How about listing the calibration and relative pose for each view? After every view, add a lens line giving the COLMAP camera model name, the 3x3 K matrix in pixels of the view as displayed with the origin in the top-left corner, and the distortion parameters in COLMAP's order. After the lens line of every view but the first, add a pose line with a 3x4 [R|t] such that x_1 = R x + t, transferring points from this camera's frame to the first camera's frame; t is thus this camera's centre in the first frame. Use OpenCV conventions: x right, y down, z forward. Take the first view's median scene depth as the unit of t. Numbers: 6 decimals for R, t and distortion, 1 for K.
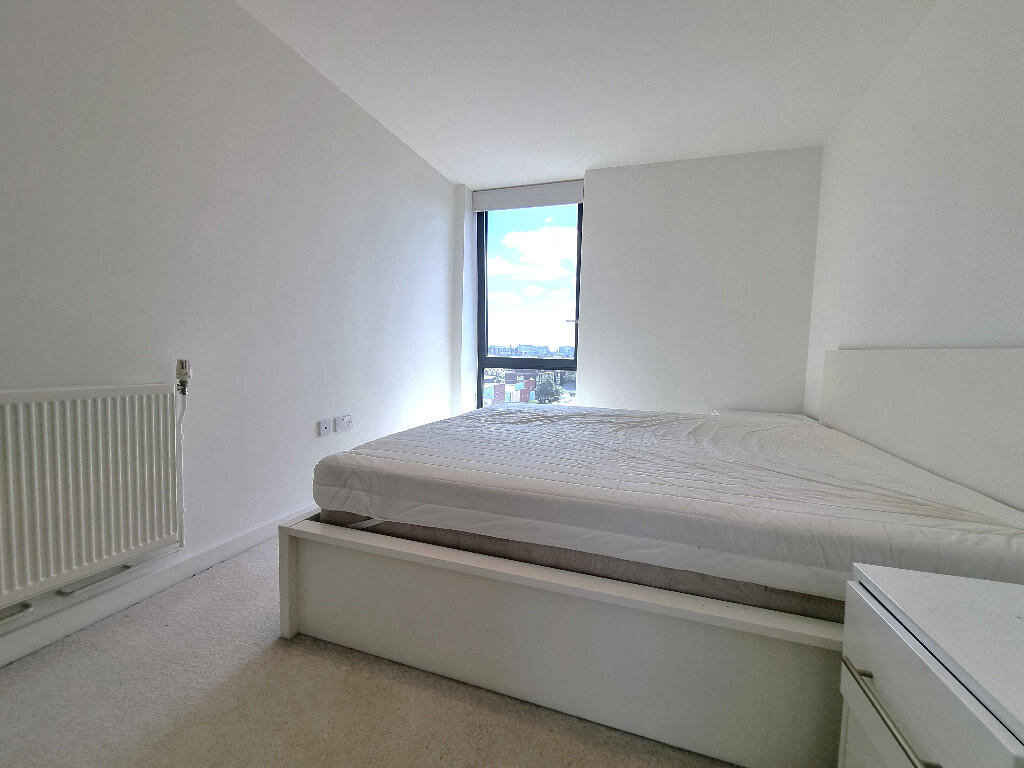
lens RADIAL K [[423.5, 0, 512.0], [0, 423.5, 384.0], [0, 0, 1]] dist [-0.002660, 0.000207]
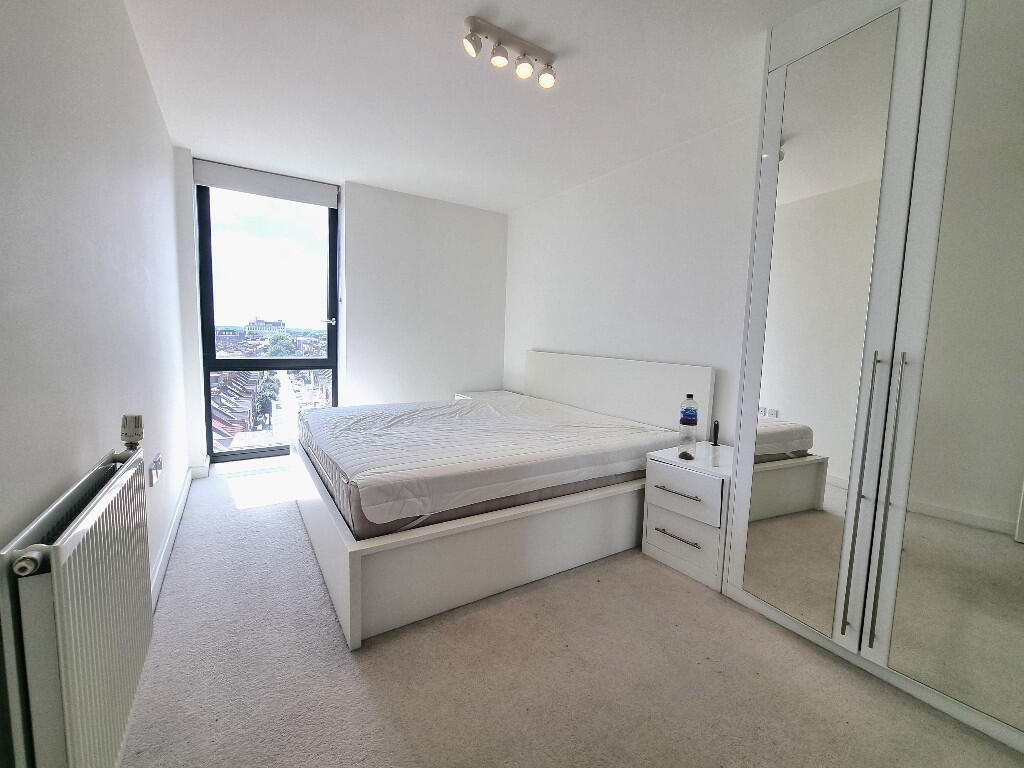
lens RADIAL K [[423.5, 0, 512.0], [0, 423.5, 384.0], [0, 0, 1]] dist [-0.002660, 0.000207]
pose [[0.633182, -0.093279, 0.768362, -1.087300], [0.049396, 0.995558, 0.080155, -0.166631], [-0.772425, -0.012799, 0.634977, -0.017718]]
